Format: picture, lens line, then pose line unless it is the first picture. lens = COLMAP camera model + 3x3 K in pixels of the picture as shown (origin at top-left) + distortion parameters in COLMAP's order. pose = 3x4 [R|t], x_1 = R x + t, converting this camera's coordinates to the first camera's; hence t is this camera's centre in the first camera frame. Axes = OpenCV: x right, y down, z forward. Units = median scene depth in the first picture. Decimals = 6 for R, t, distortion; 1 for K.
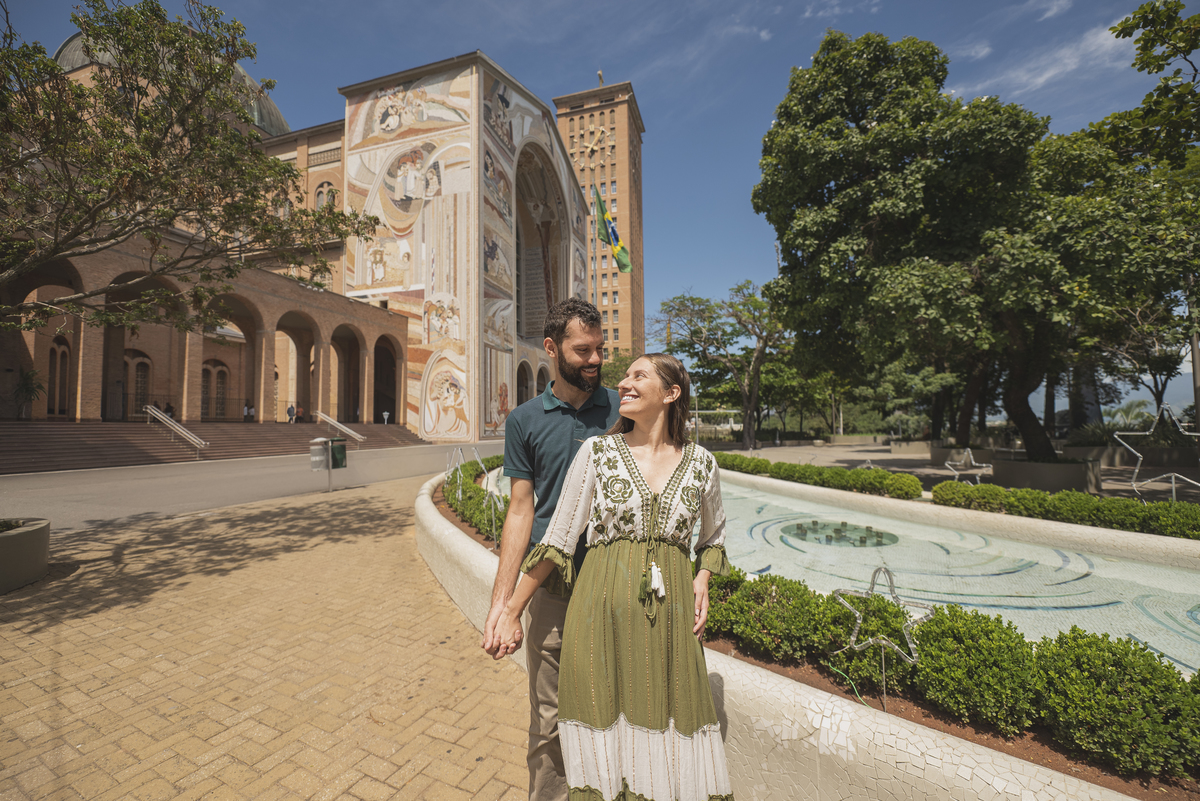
lens RADIAL K [[474.2, 0, 603.8], [0, 474.2, 405.9], [0, 0, 1]] dist [-0.010327, -0.000201]
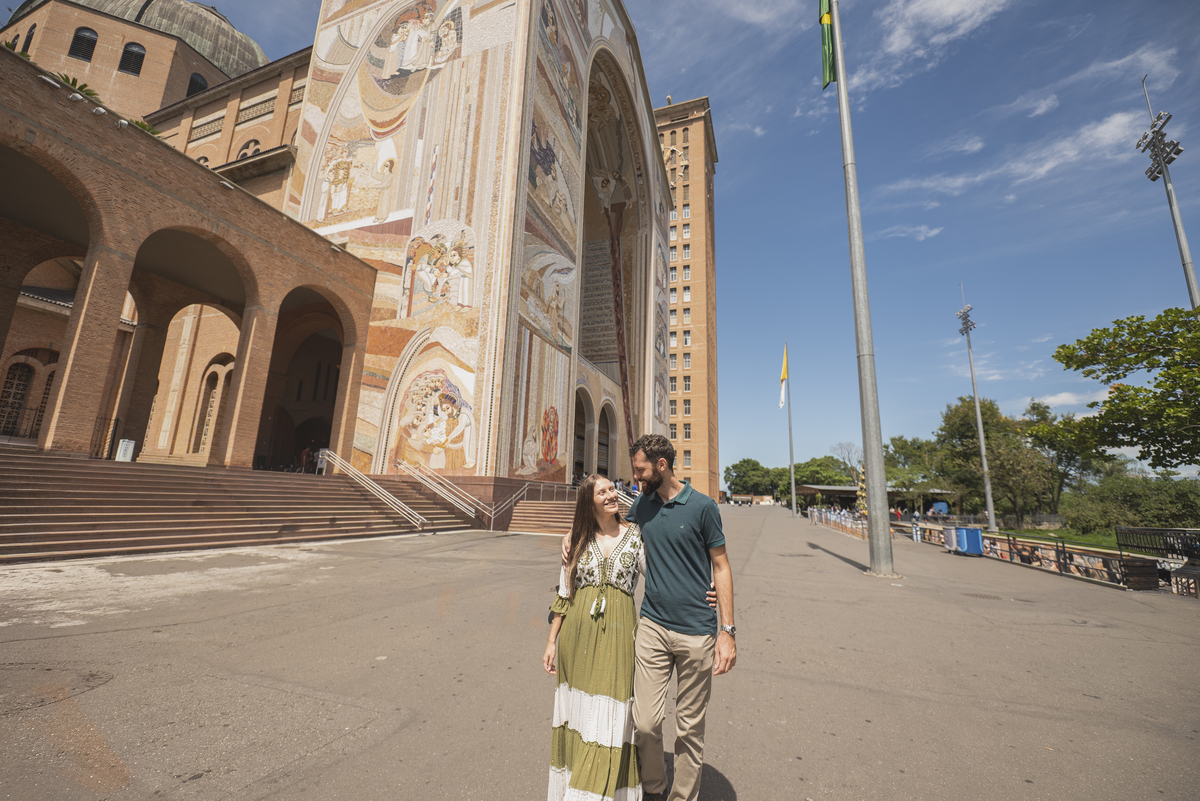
lens RADIAL K [[470.5, 0, 604.6], [0, 470.5, 403.0], [0, 0, 1]] dist [-0.008550, -0.000633]
pose [[0.996945, 0.028509, -0.072714, -0.123162], [-0.039793, 0.986509, -0.158795, 0.026006], [0.067206, 0.161203, 0.984630, 0.527296]]
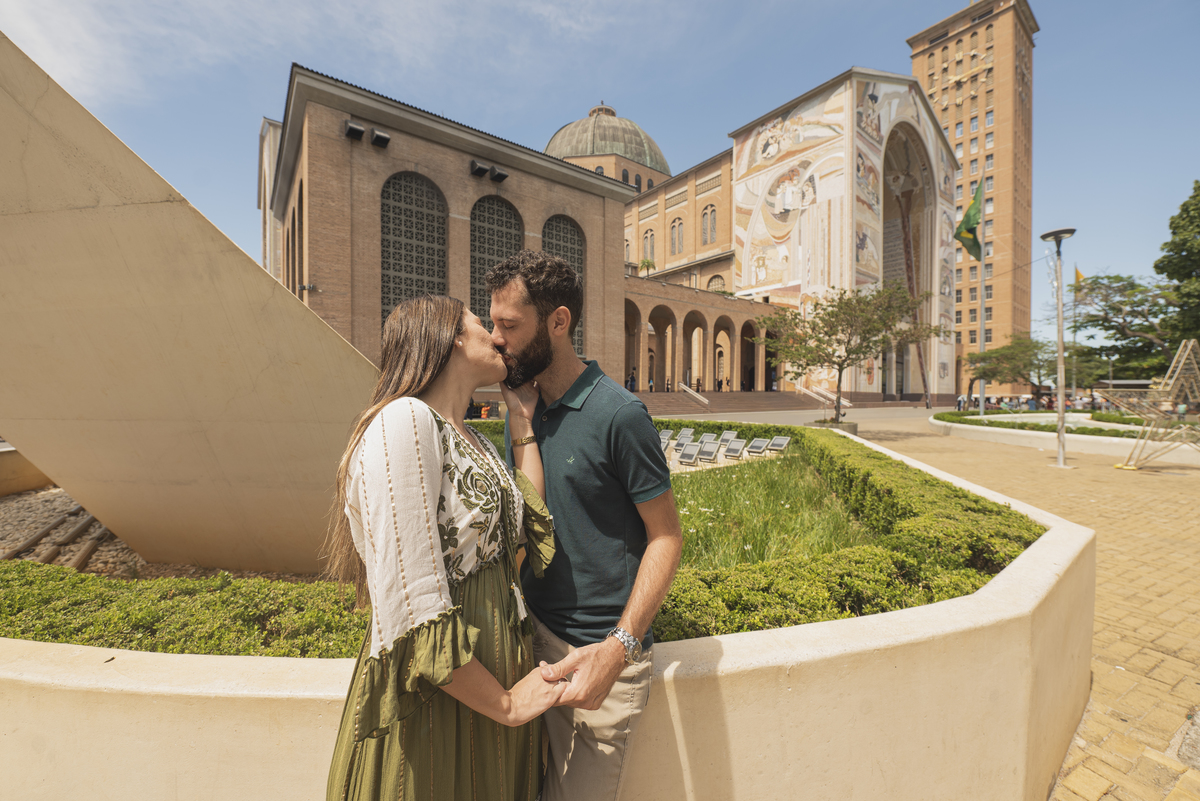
lens RADIAL K [[476.8, 0, 599.6], [0, 476.8, 403.2], [0, 0, 1]] dist [-0.009164, 0.000089]
pose [[0.801355, 0.022945, -0.597749, -0.050907], [0.013661, 0.998301, 0.056635, -0.014488], [0.598033, -0.053551, 0.799680, -0.308549]]
